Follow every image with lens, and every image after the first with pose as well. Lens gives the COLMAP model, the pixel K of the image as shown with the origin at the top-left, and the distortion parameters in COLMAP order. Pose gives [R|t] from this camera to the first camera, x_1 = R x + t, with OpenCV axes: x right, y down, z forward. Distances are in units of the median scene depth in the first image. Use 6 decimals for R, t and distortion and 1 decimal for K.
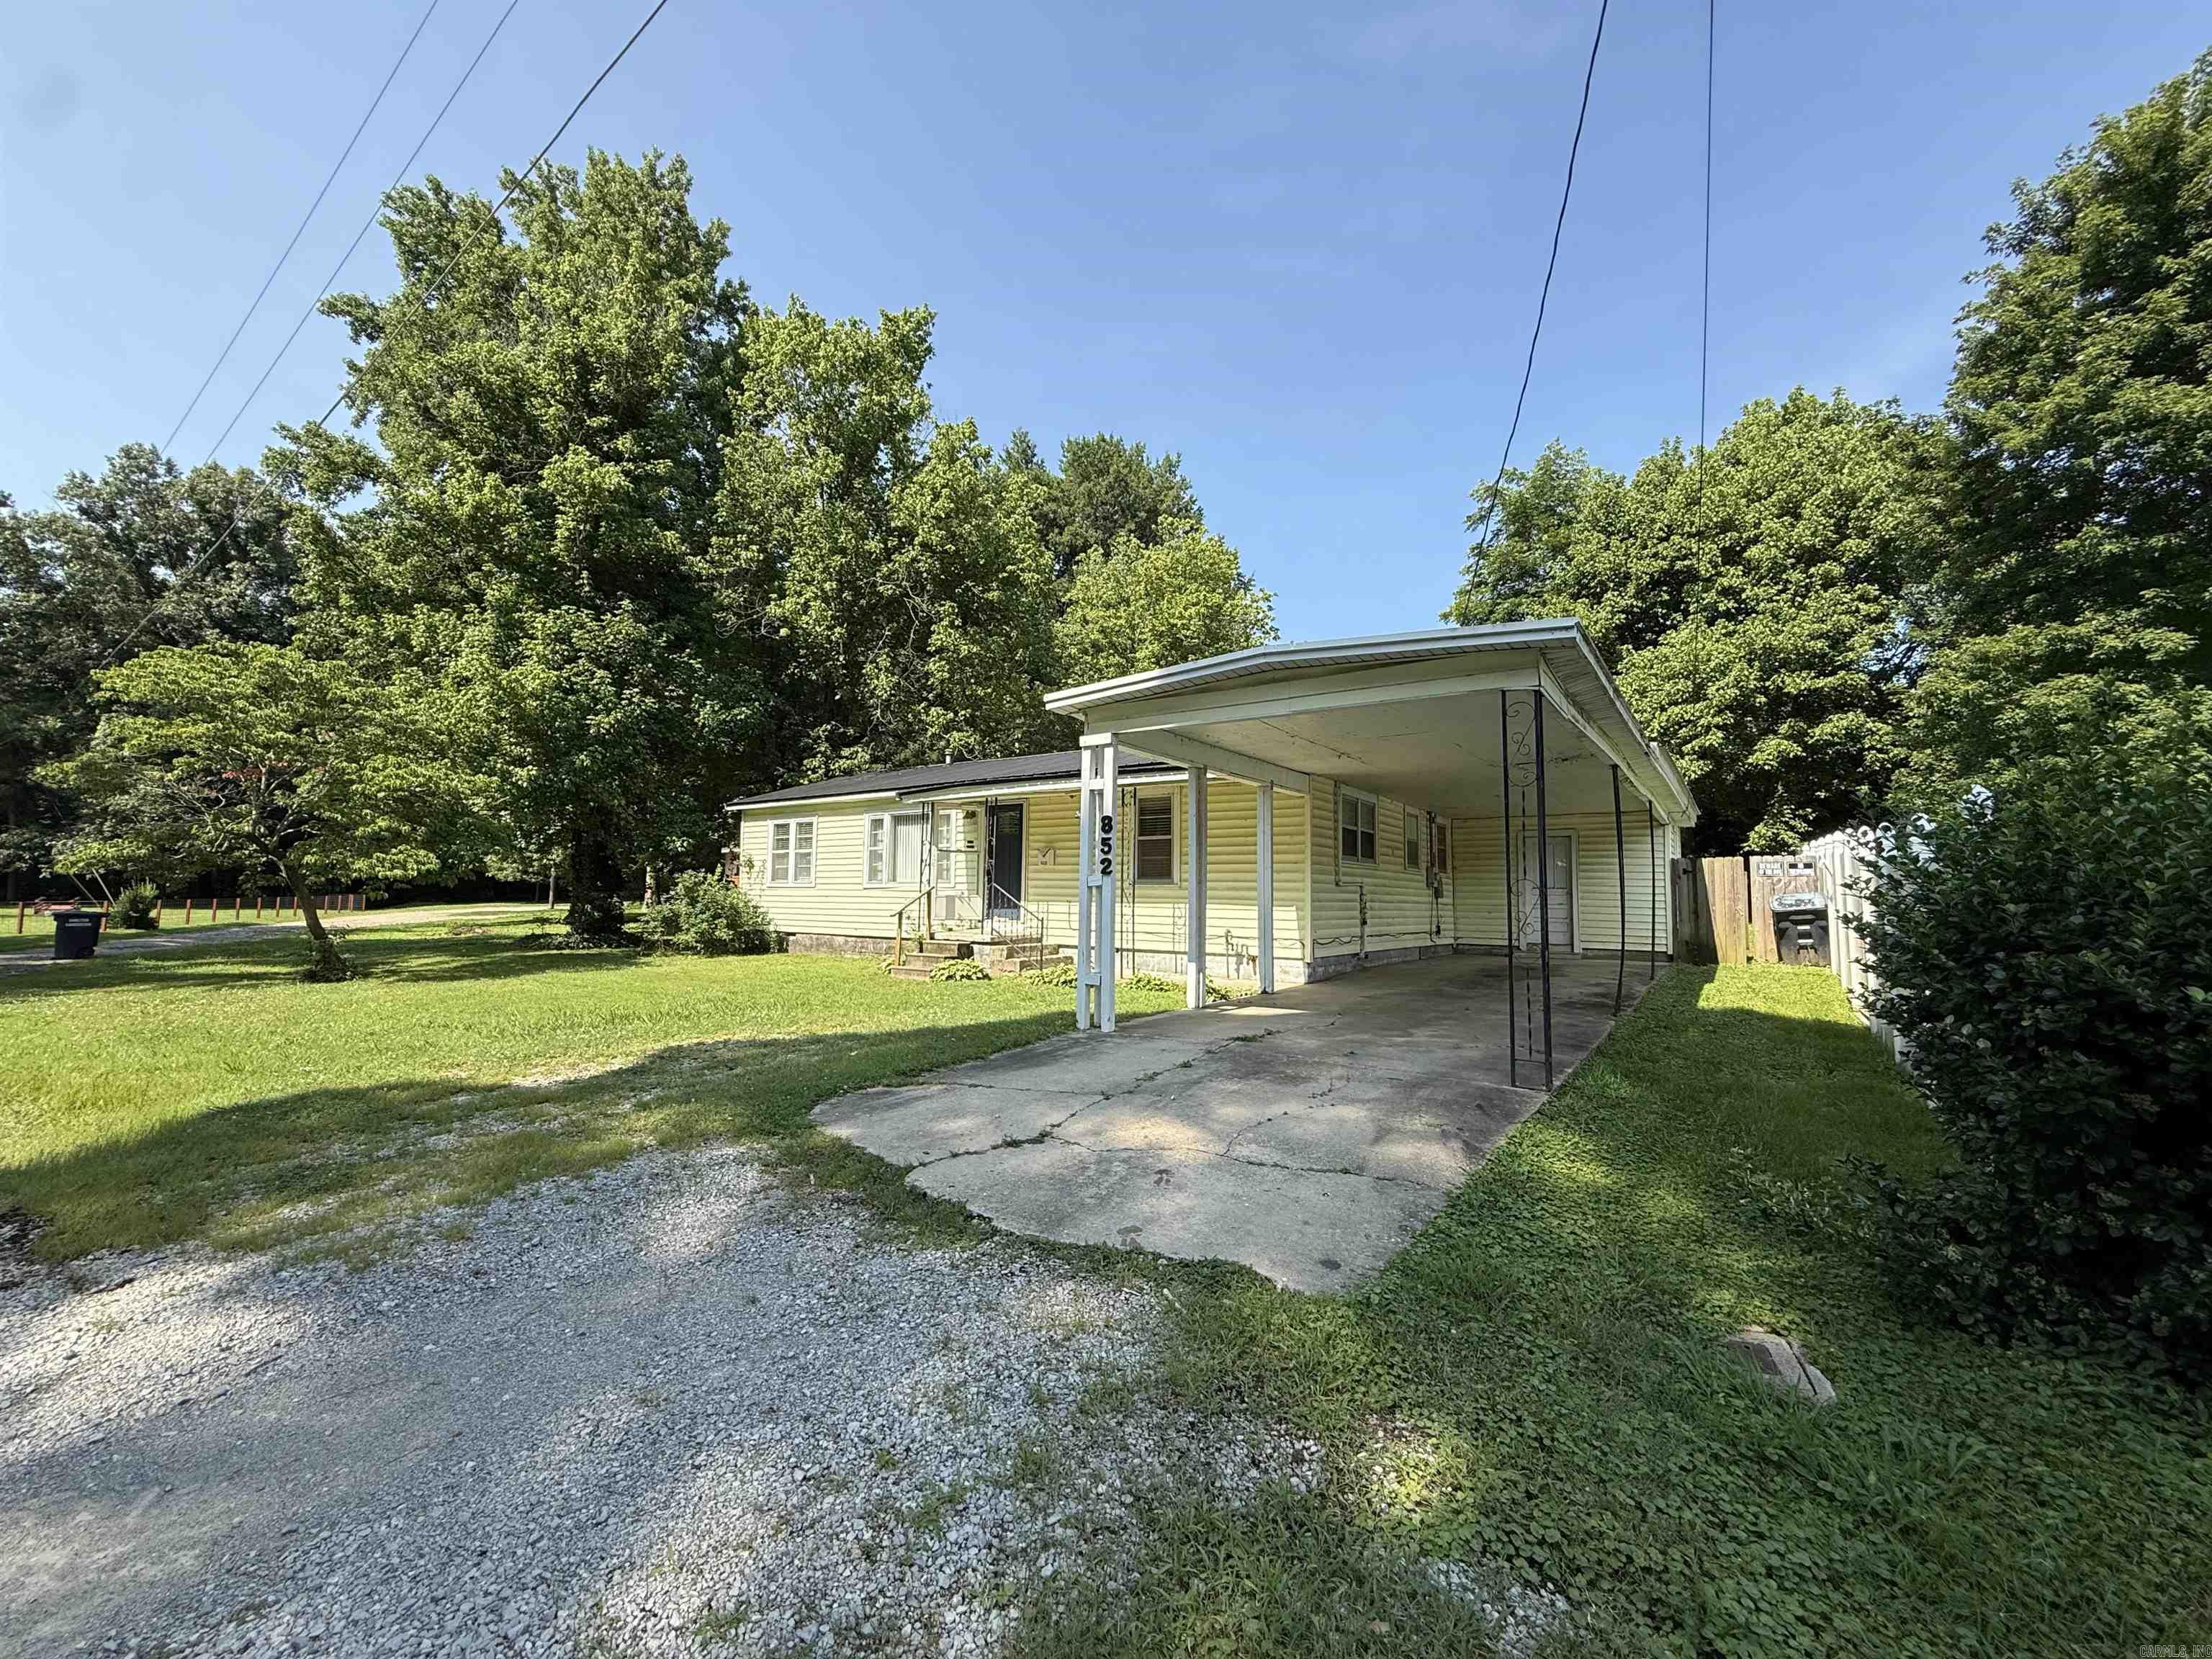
lens RADIAL K [[881.1, 0, 1113.0], [0, 881.1, 832.1], [0, 0, 1]] dist [0.000057, -0.000219]
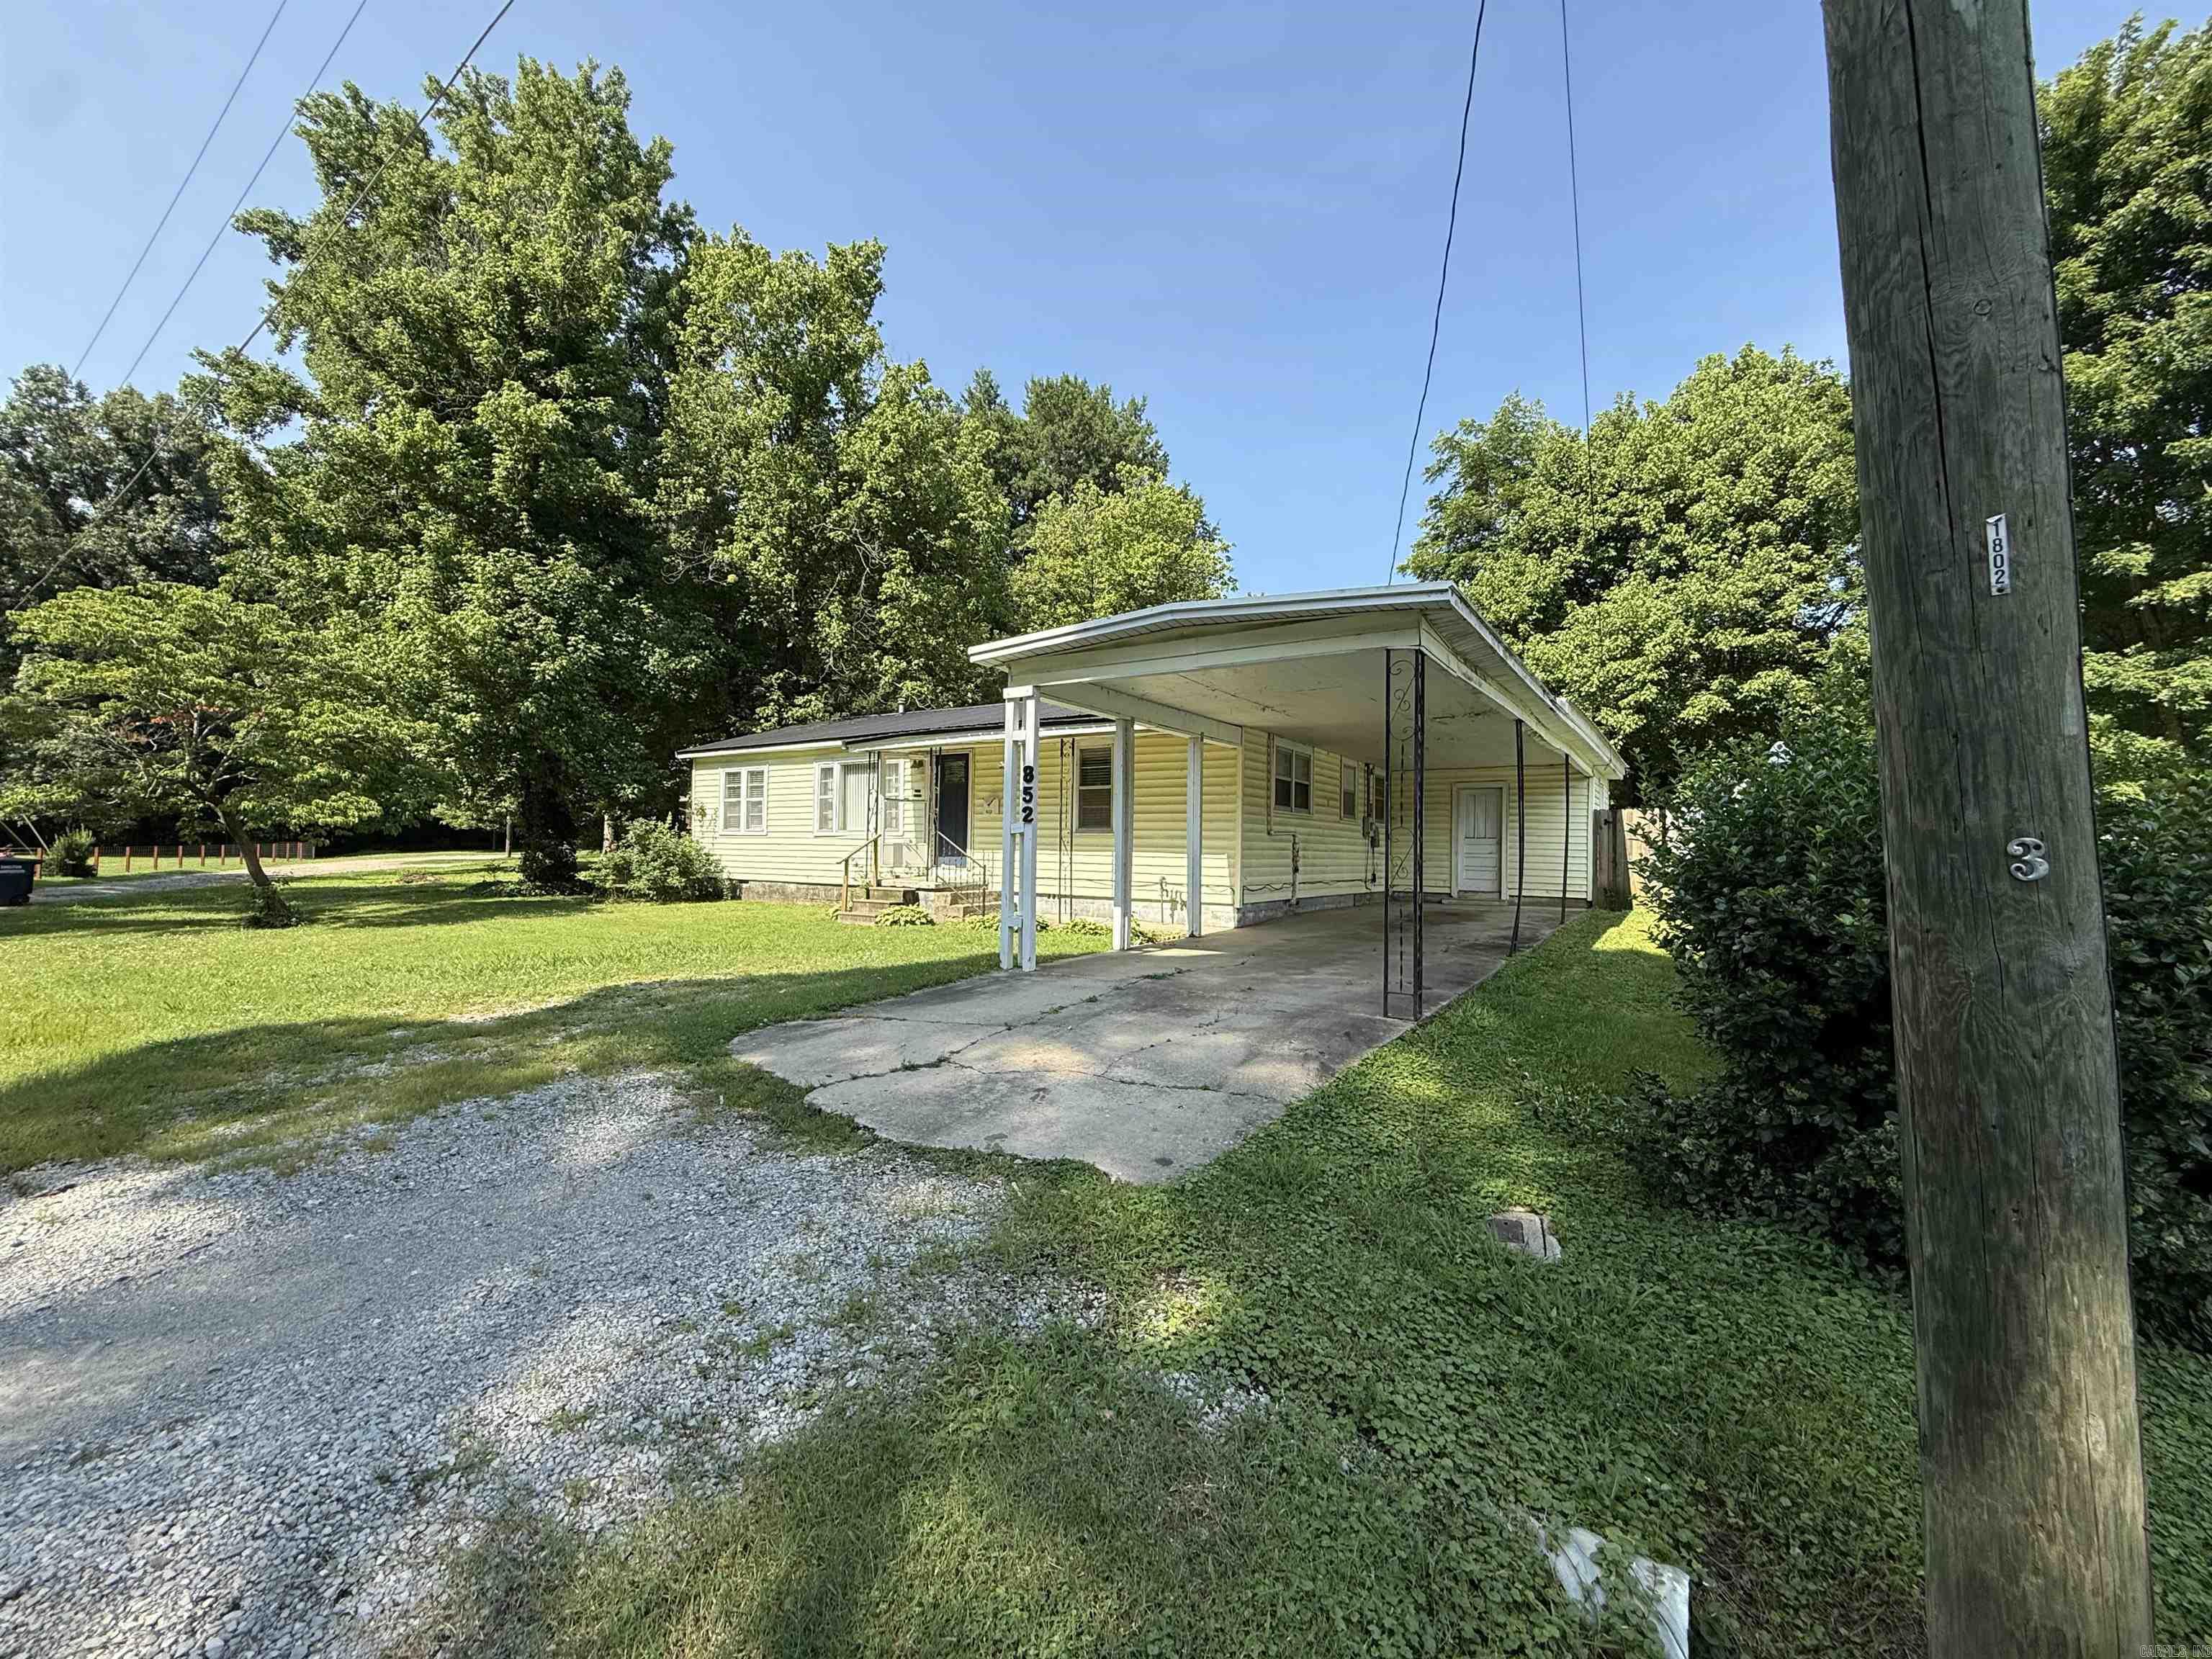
lens RADIAL K [[881.1, 0, 1113.5], [0, 881.1, 831.6], [0, 0, 1]] dist [0.000057, -0.000219]
pose [[0.999473, 0.002642, 0.032365, 0.030014], [-0.004445, 0.998434, 0.055762, 0.000322], [-0.032167, -0.055876, 0.997919, -0.023189]]
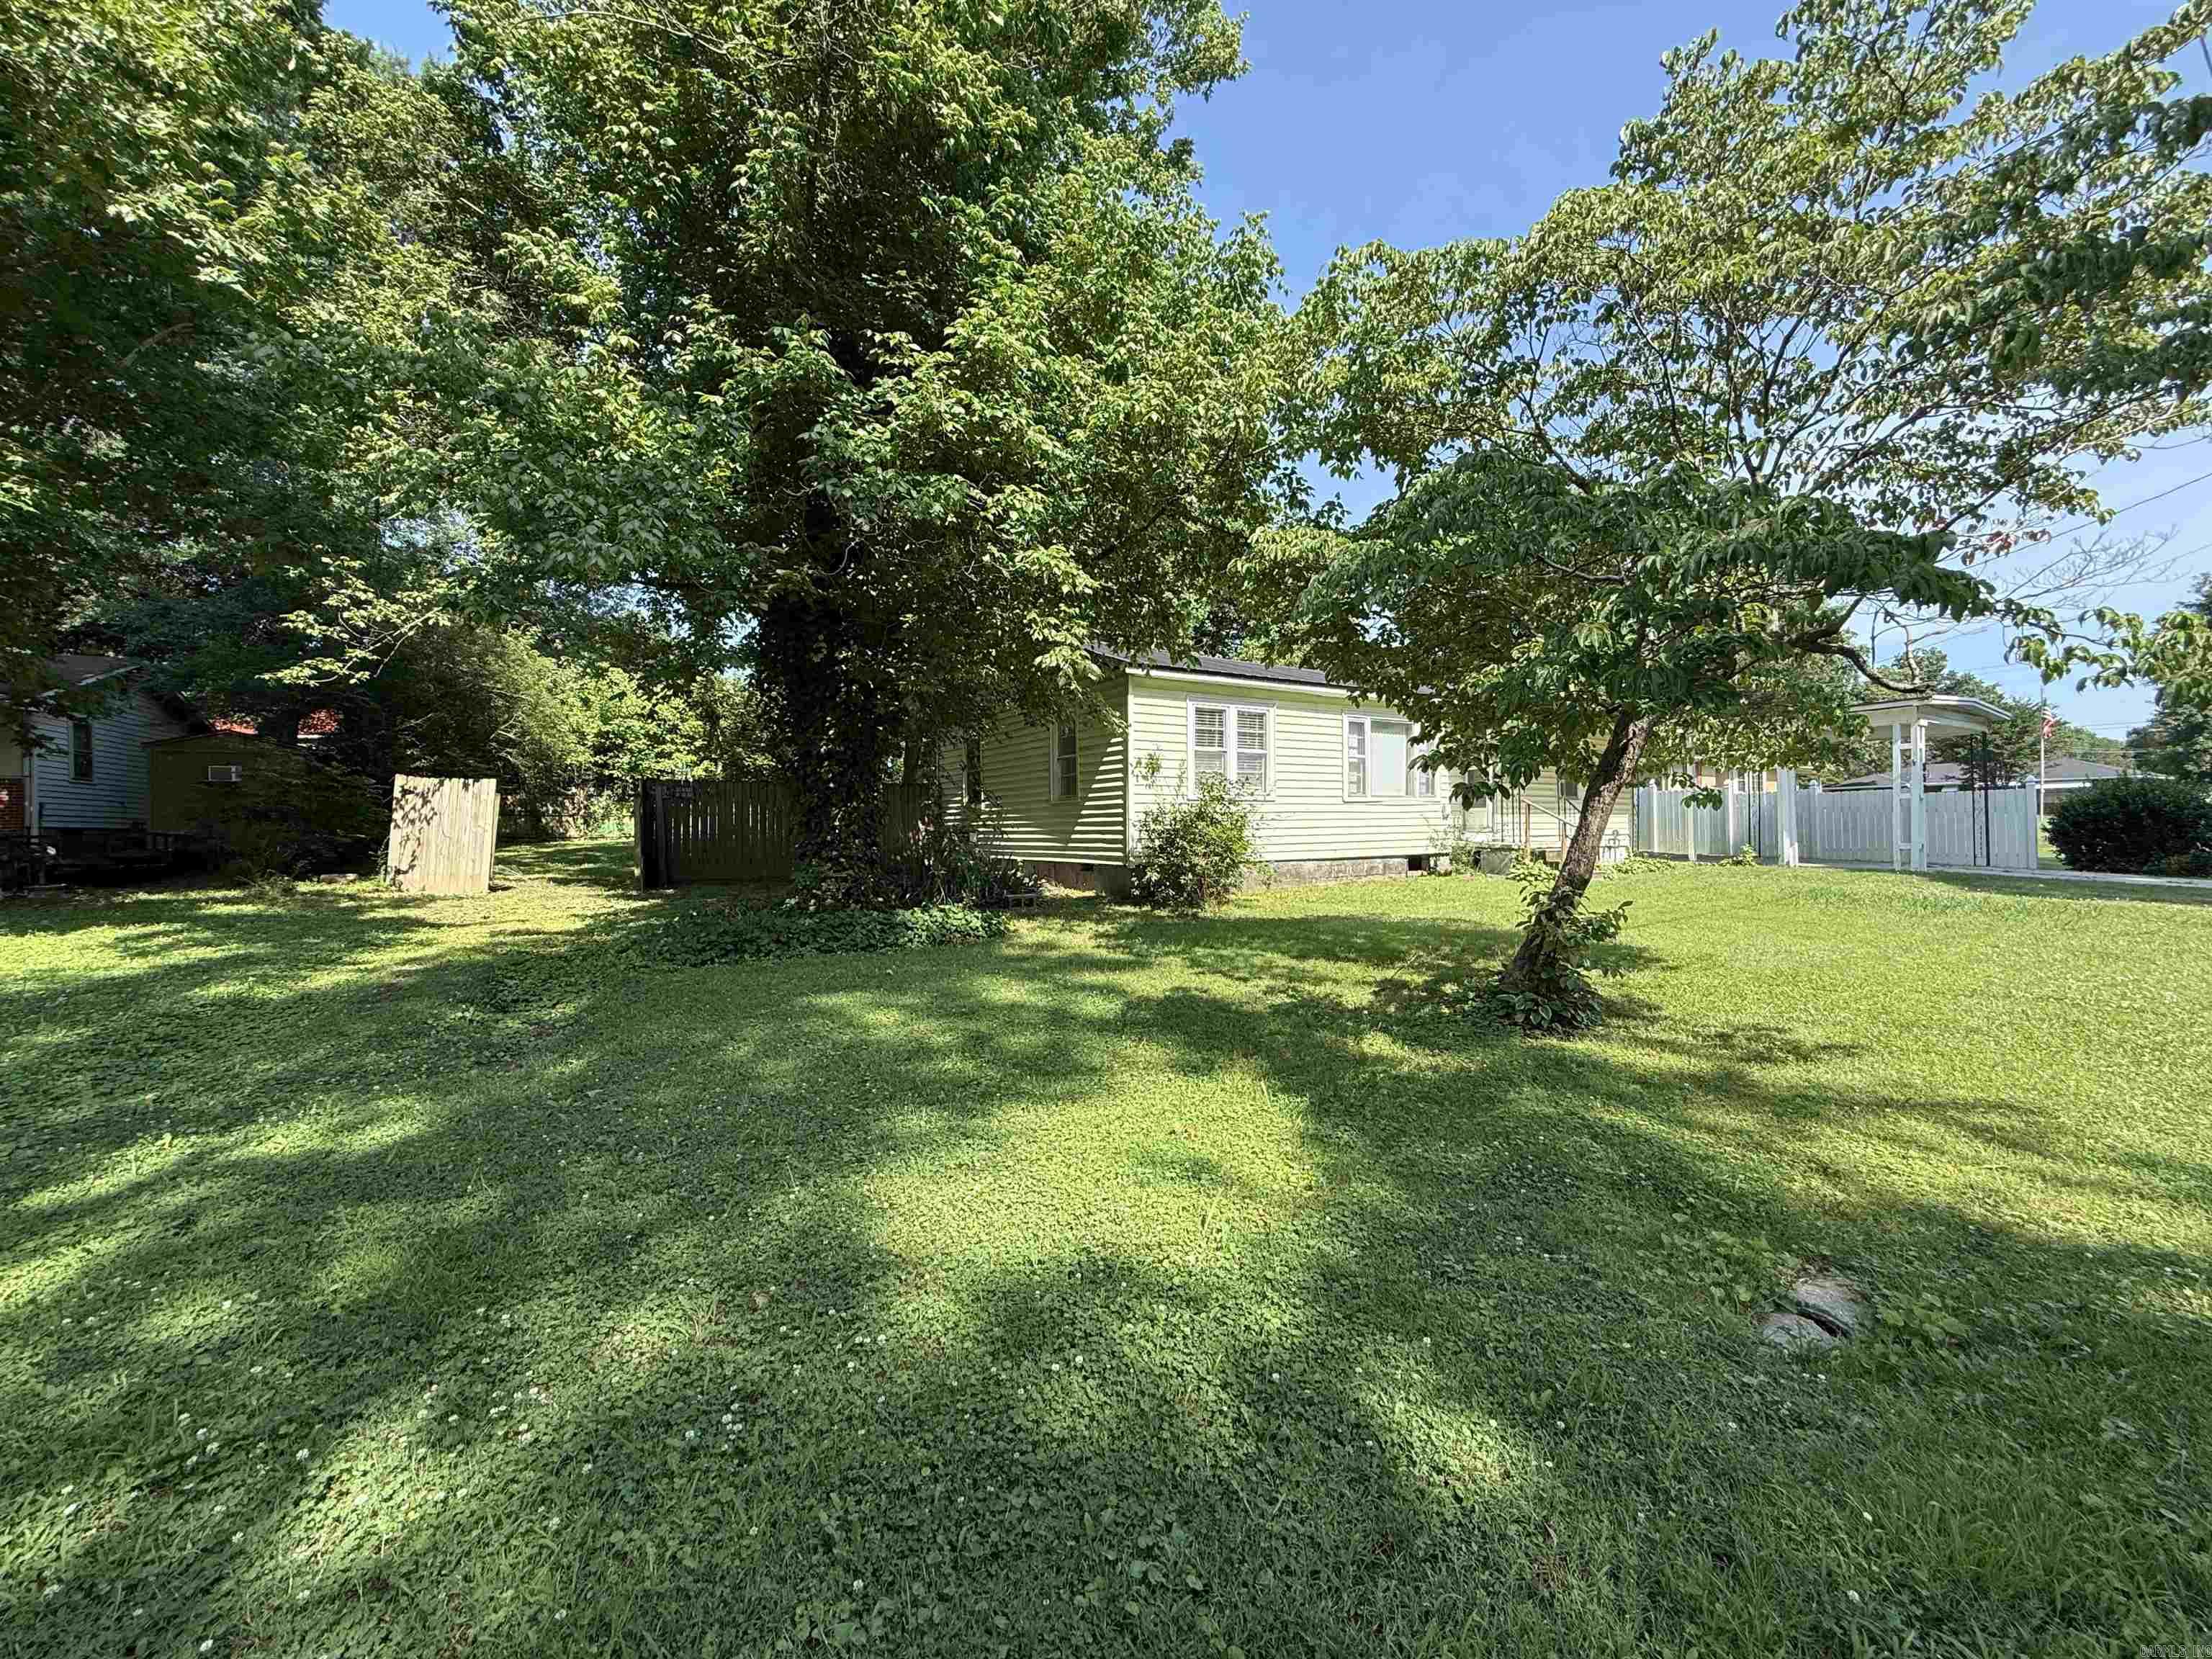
lens RADIAL K [[881.1, 0, 1126.1], [0, 881.1, 825.4], [0, 0, 1]] dist [0.000057, -0.000219]
pose [[0.356388, -0.018739, 0.934150, -1.251370], [-0.055445, 0.997613, 0.041166, 0.068083], [-0.932692, -0.066465, 0.354498, 0.973802]]
